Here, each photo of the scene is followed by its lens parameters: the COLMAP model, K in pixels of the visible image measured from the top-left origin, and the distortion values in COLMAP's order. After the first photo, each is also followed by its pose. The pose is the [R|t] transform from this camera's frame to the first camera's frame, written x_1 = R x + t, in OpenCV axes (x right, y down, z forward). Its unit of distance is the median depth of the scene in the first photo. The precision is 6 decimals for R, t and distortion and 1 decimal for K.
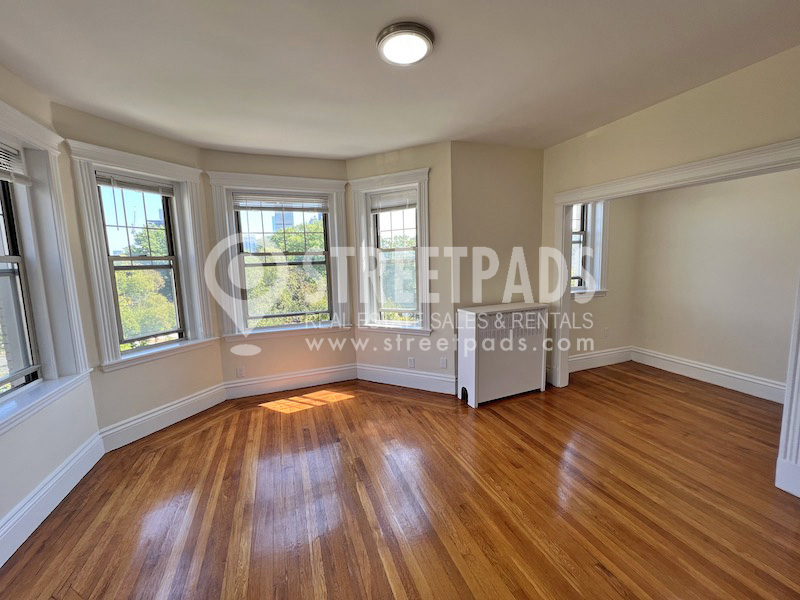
lens RADIAL K [[321.4, 0, 396.8], [0, 321.4, 298.4], [0, 0, 1]] dist [-0.000296, 0.000497]
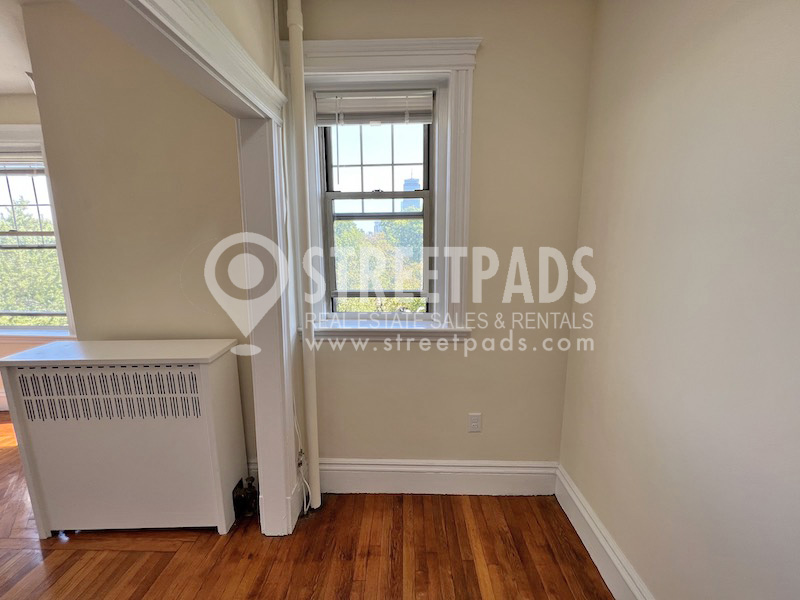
lens RADIAL K [[321.4, 0, 397.7], [0, 321.4, 297.4], [0, 0, 1]] dist [-0.000296, 0.000497]
pose [[0.927799, 0.083131, -0.363701, 0.883572], [-0.066633, 0.996108, 0.057699, -0.105811], [0.367082, -0.029298, 0.929727, 0.706957]]
